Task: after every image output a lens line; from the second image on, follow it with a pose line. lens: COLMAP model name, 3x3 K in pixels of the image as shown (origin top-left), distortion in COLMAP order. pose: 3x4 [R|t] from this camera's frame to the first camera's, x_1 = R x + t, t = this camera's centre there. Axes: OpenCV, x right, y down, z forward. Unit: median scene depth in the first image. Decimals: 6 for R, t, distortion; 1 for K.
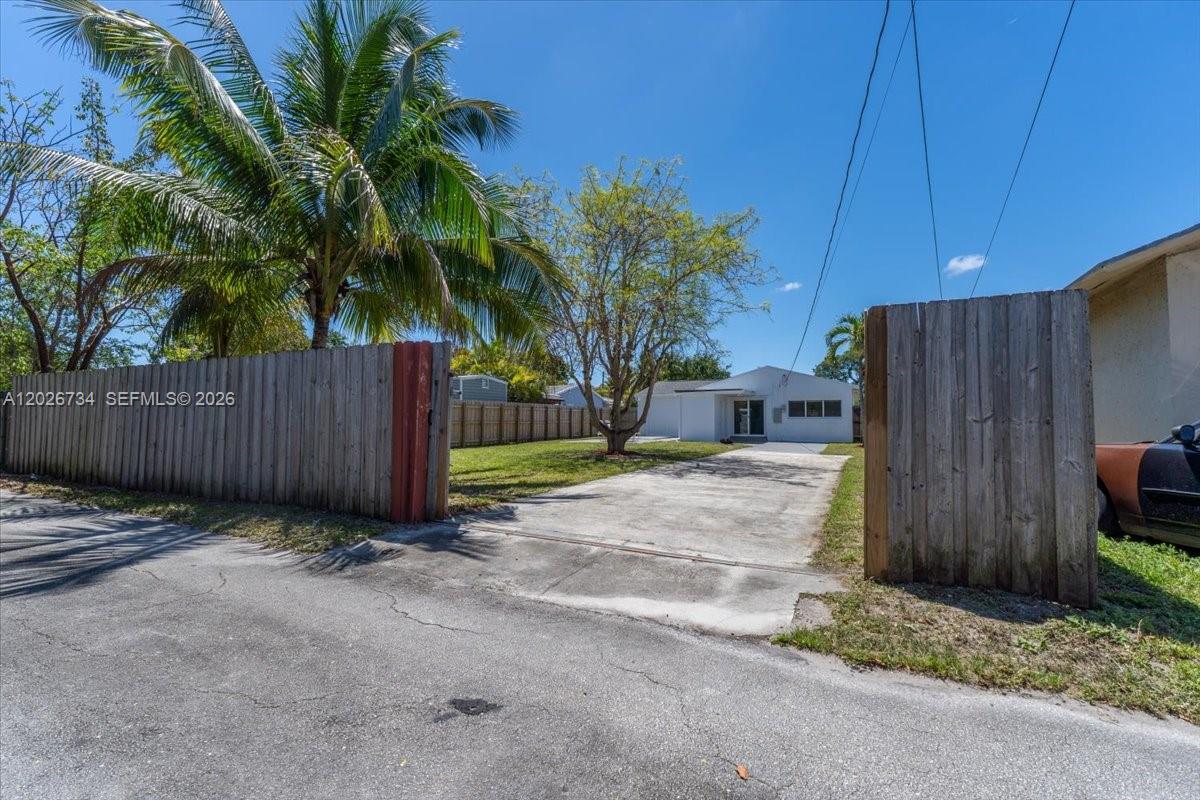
lens RADIAL K [[525.8, 0, 600.0], [0, 525.8, 400.0], [0, 0, 1]] dist [0.001218, 0.000687]
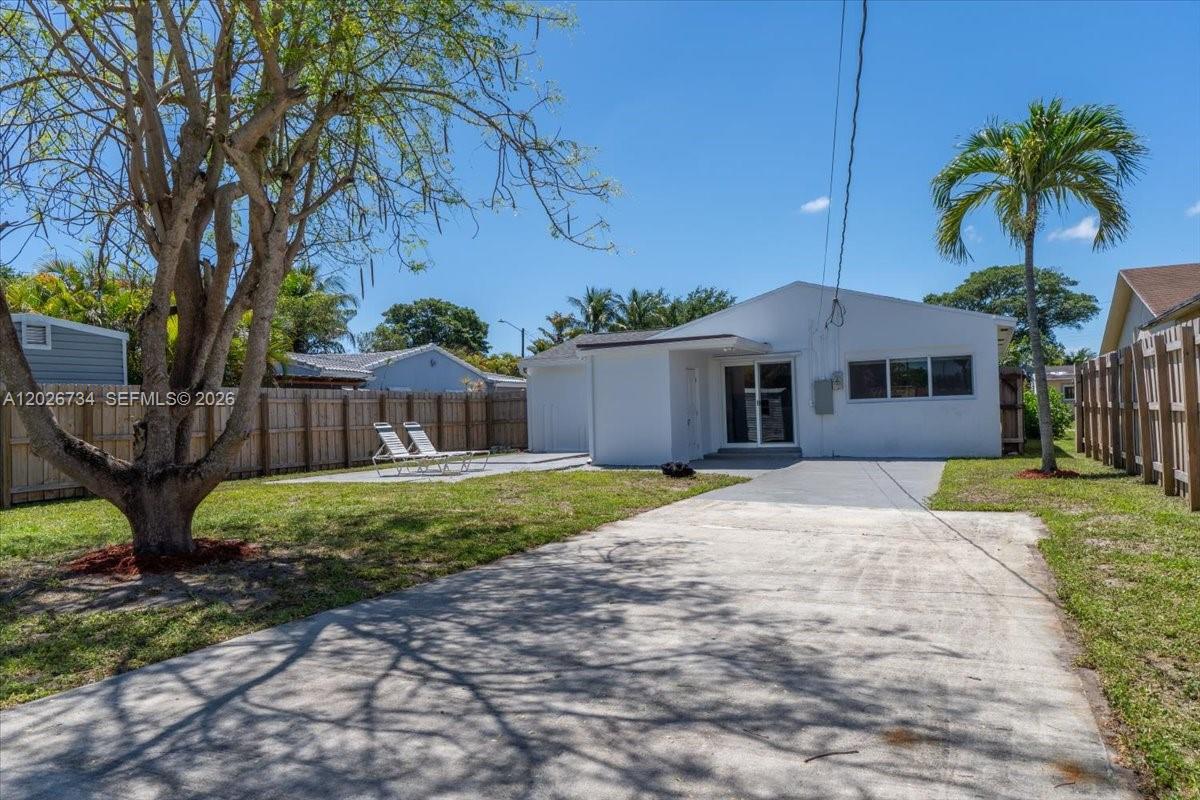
lens RADIAL K [[821.7, 0, 600.0], [0, 821.7, 400.0], [0, 0, 1]] dist [0.004415, -0.000060]
pose [[0.999287, -0.032485, 0.019240, 0.146535], [0.032116, 0.999300, 0.019173, 0.013381], [-0.019850, -0.018541, 0.999631, 0.347802]]
